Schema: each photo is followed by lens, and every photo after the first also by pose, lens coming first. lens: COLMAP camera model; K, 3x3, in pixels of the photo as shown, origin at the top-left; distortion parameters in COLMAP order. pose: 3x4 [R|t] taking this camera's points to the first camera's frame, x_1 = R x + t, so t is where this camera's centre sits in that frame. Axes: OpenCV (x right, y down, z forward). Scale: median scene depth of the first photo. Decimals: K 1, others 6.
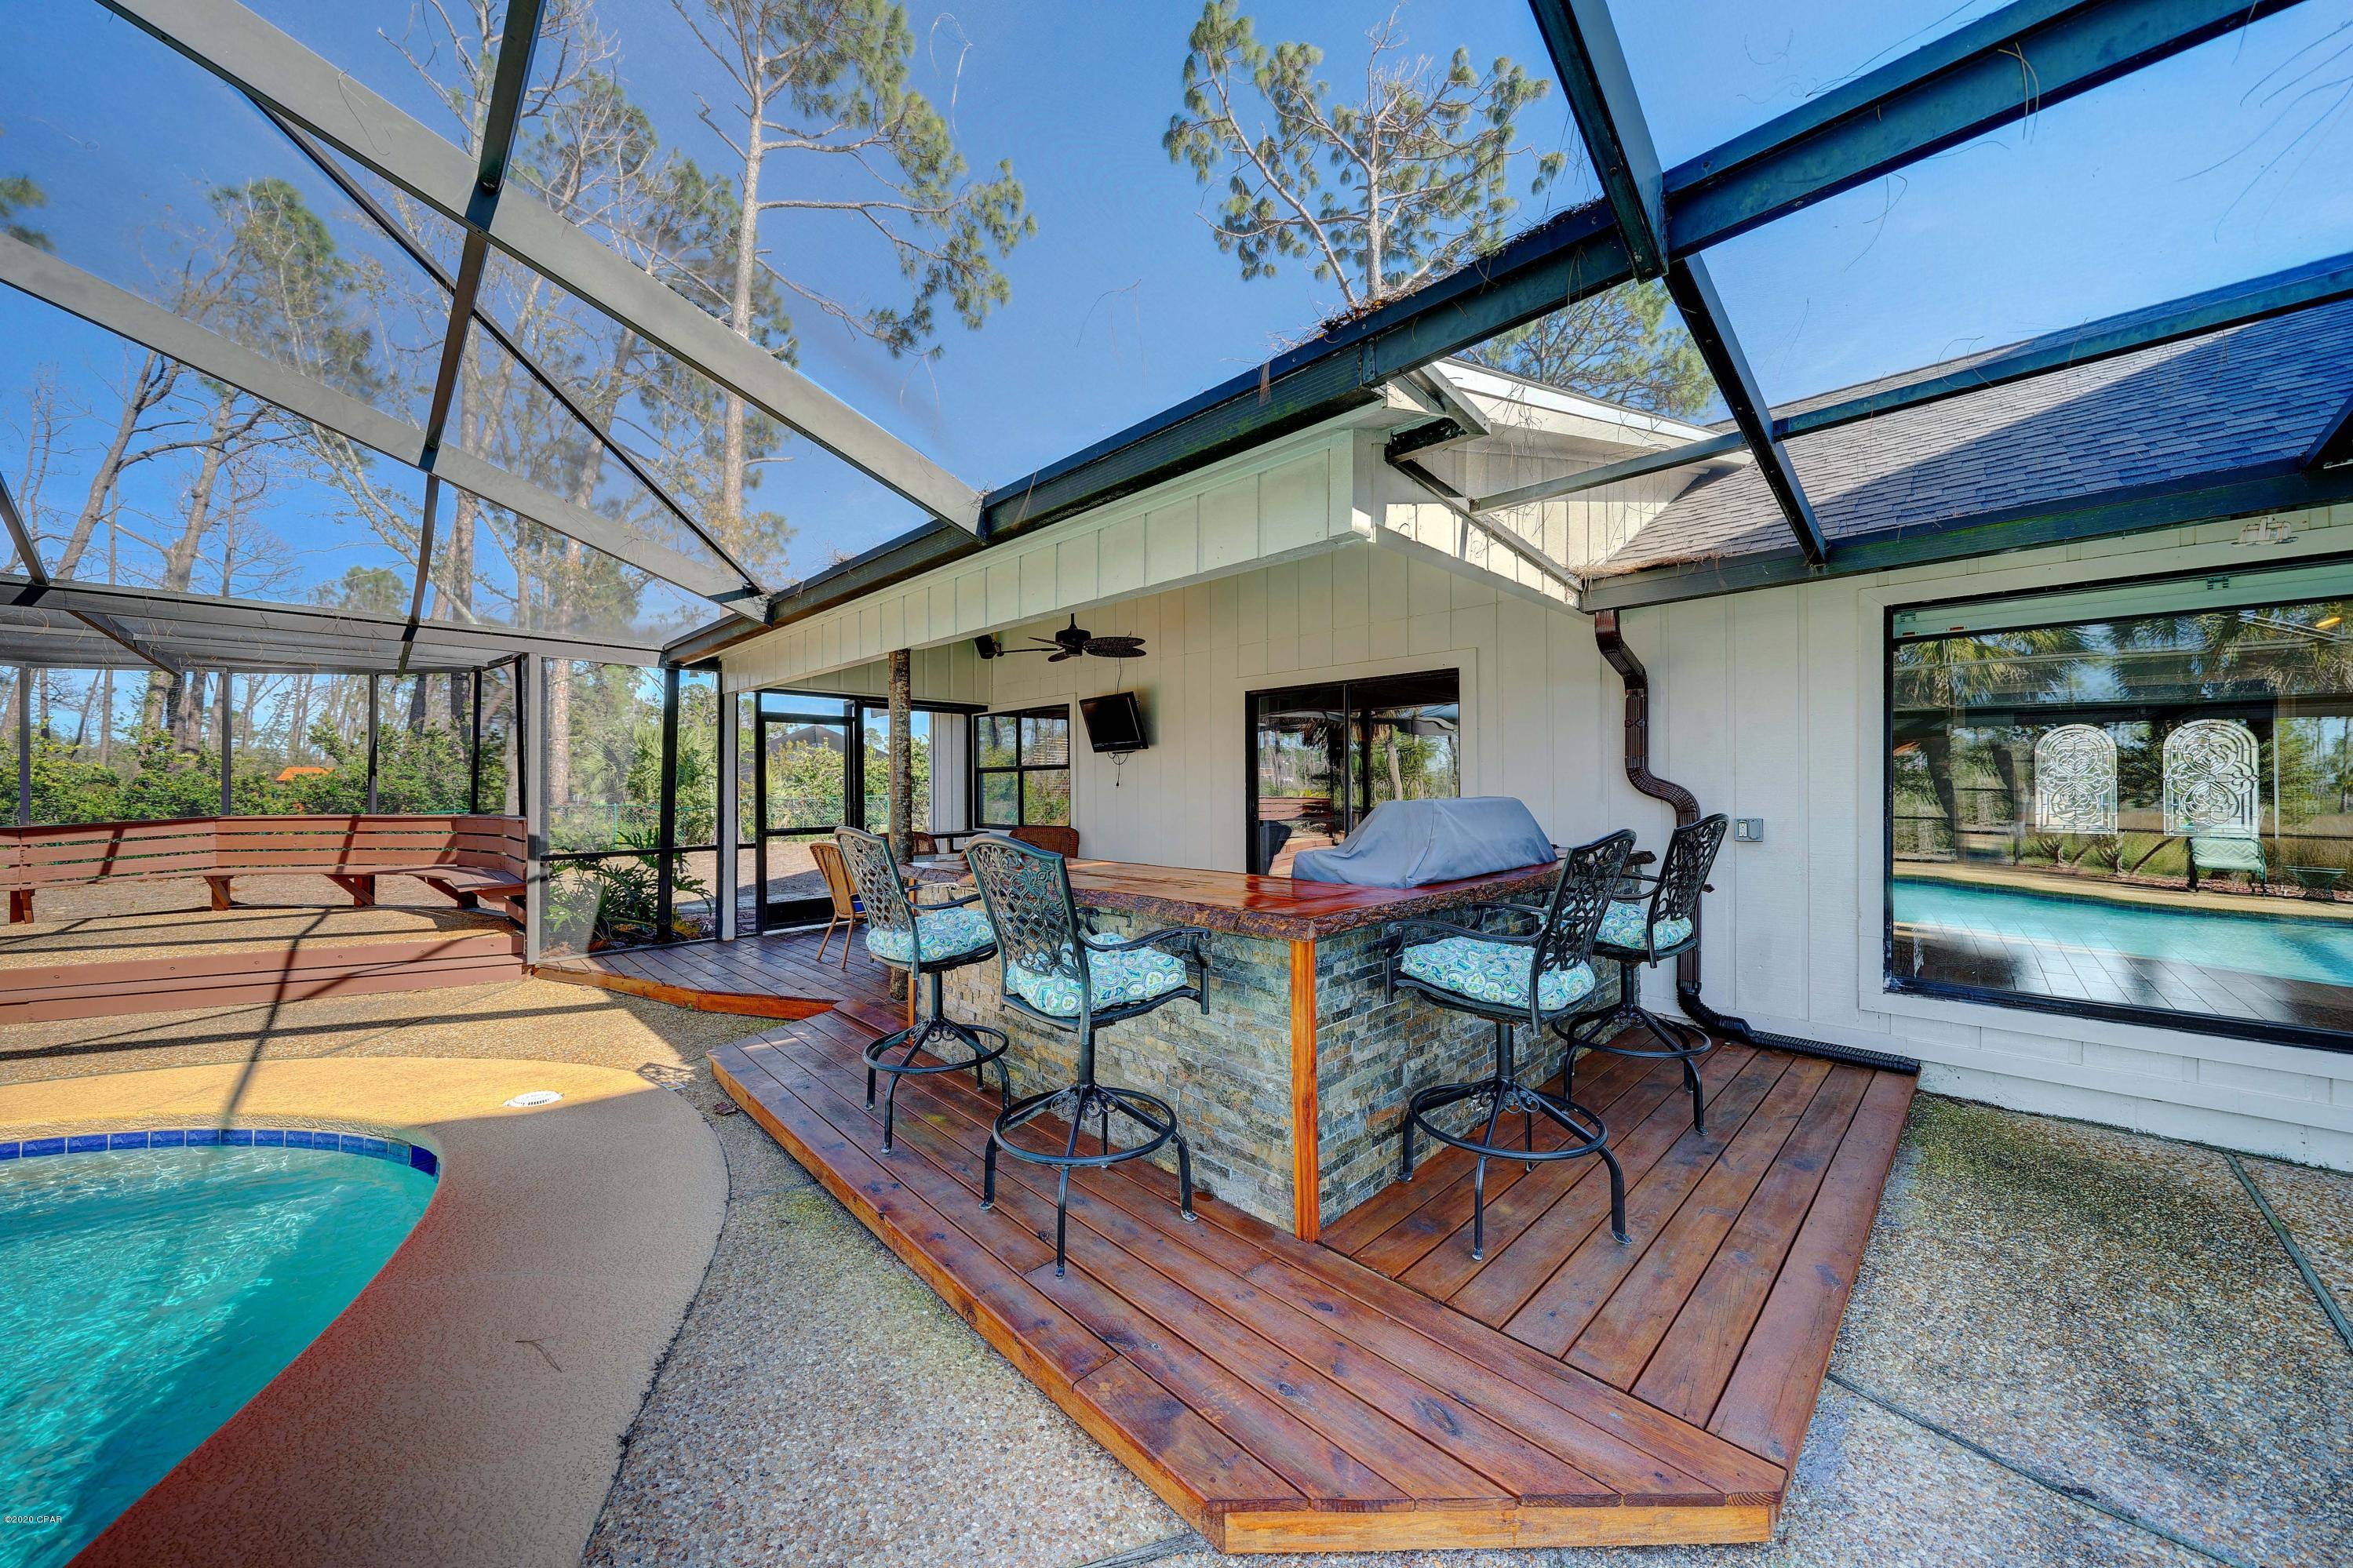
lens RADIAL K [[814.4, 0, 1162.1], [0, 814.4, 793.9], [0, 0, 1]] dist [-0.000733, -0.000122]
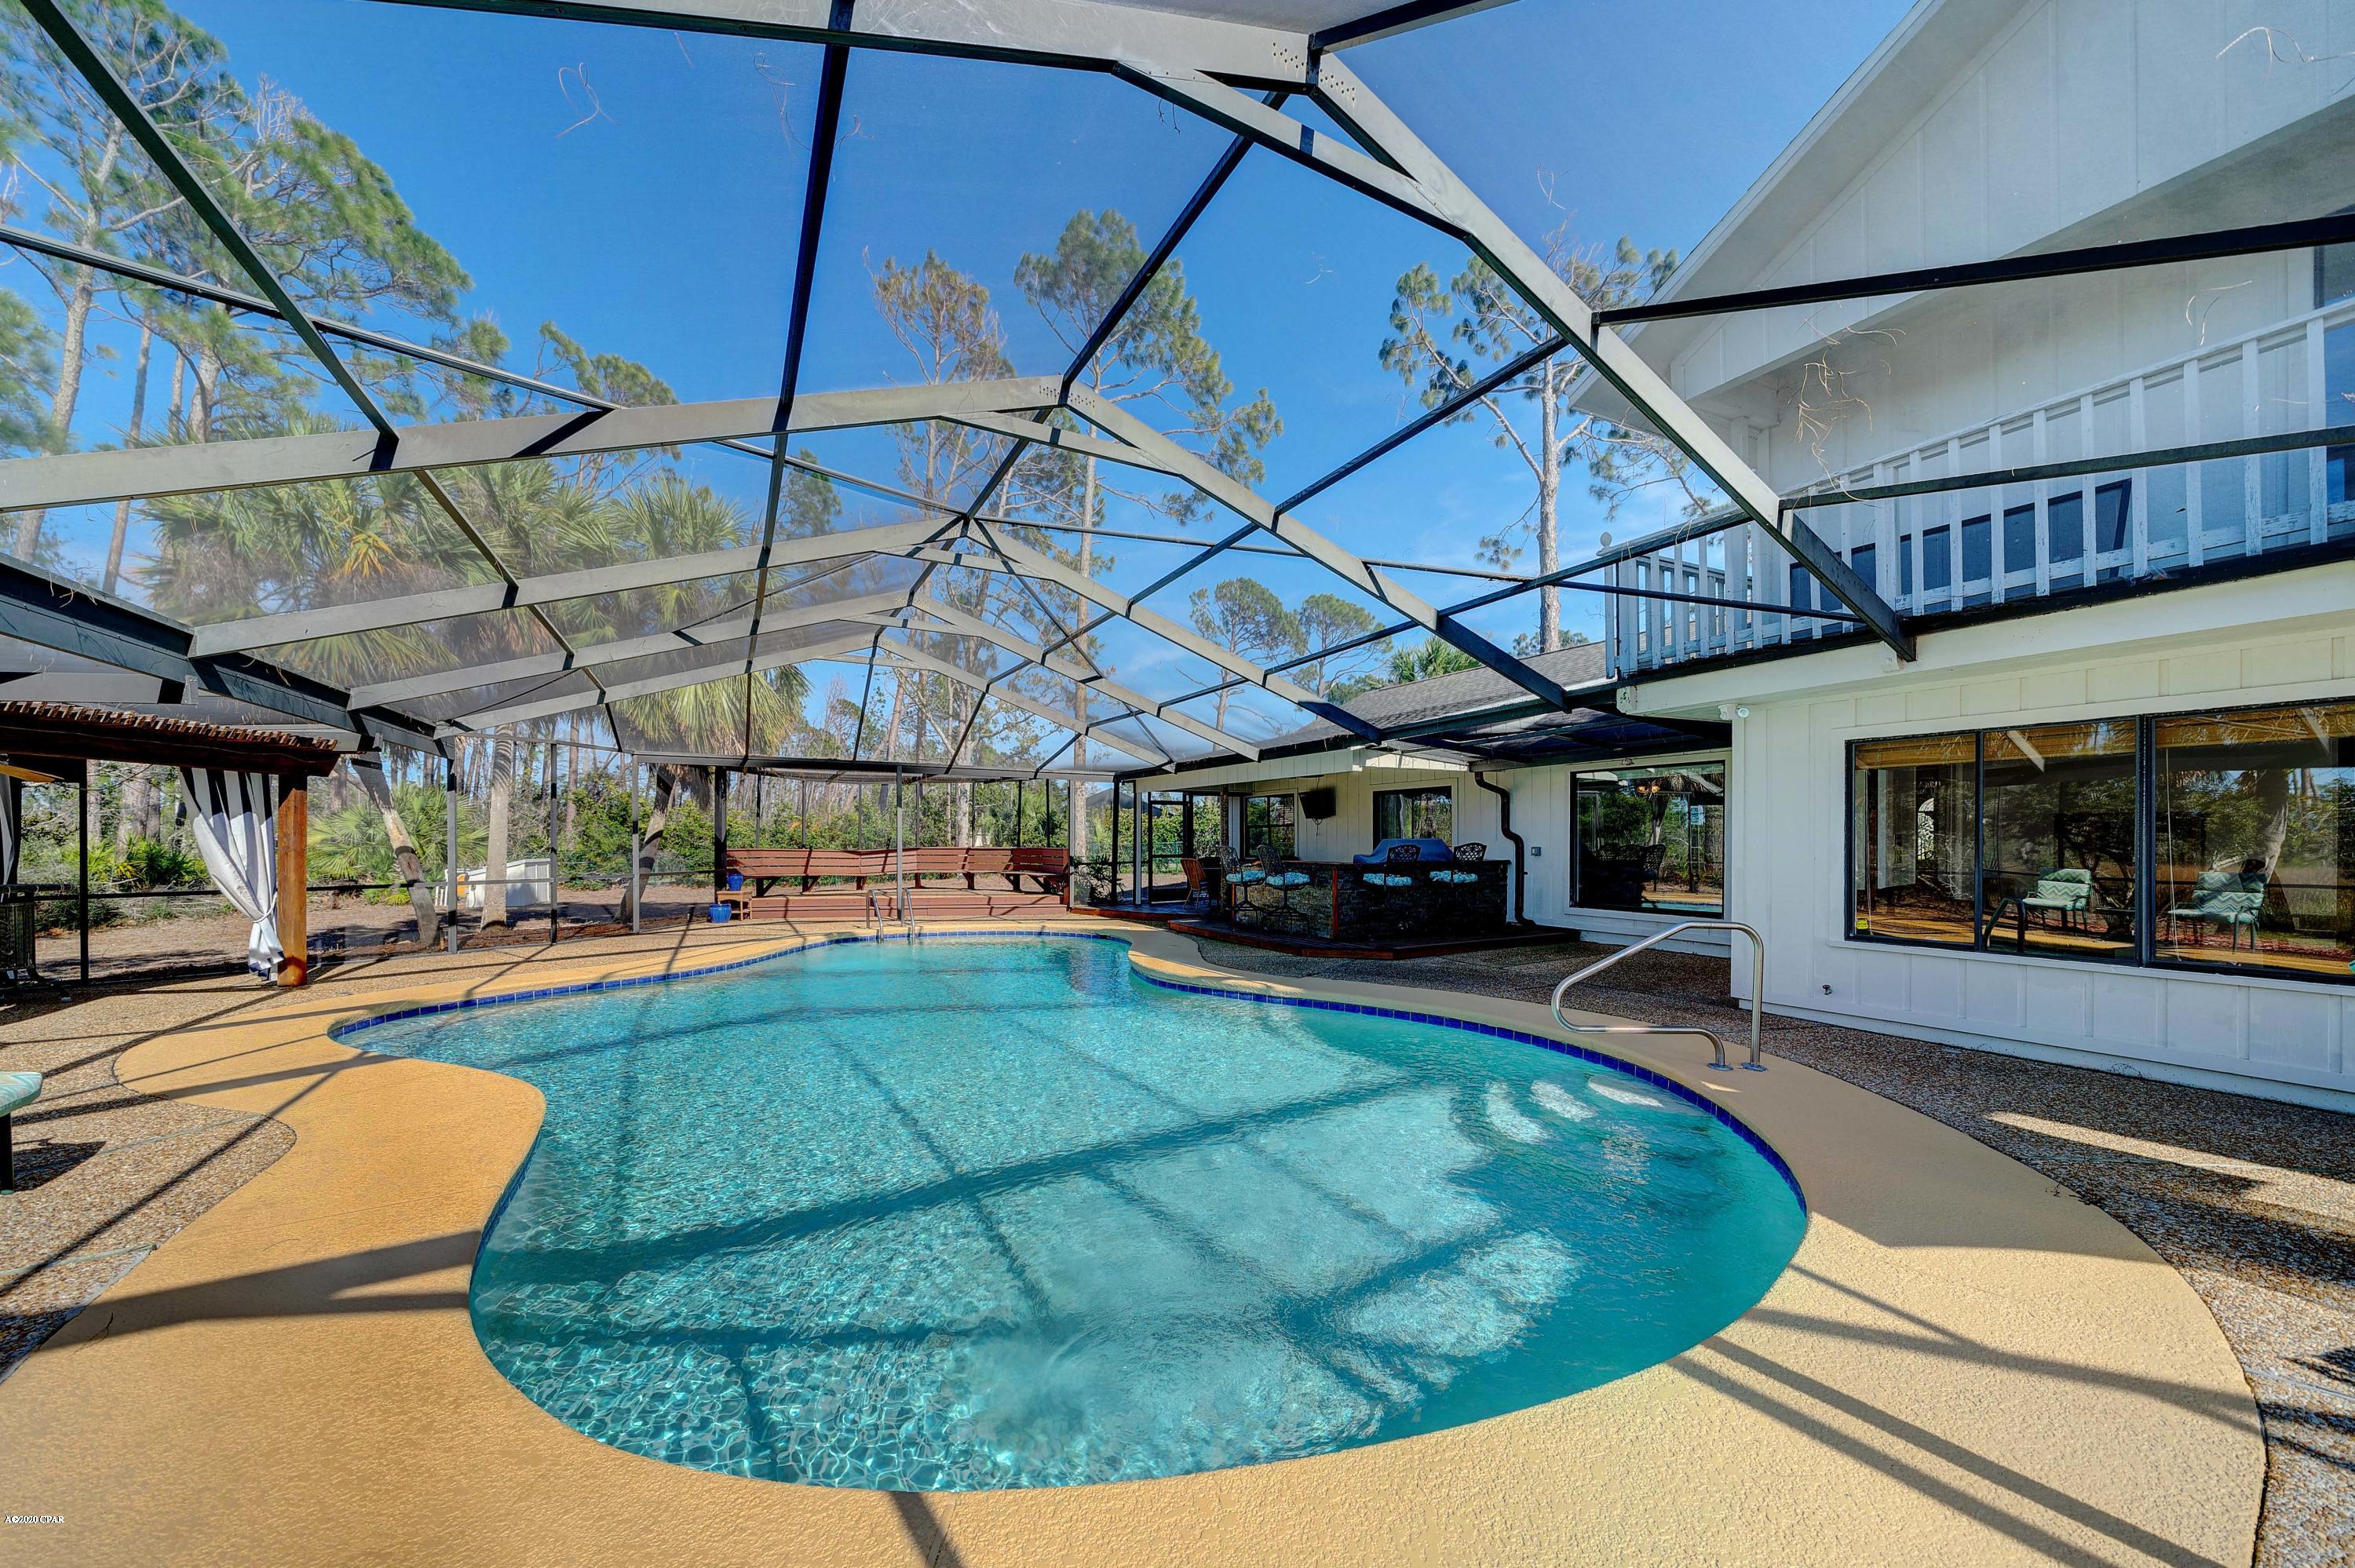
lens RADIAL K [[815.0, 0, 1188.7], [0, 815.0, 841.4], [0, 0, 1]] dist [-0.000733, -0.000122]
pose [[0.962958, 0.003987, -0.269621, 0.070991], [-0.004370, 0.999990, -0.000820, 0.004102], [0.269615, 0.001968, 0.962966, -0.403689]]
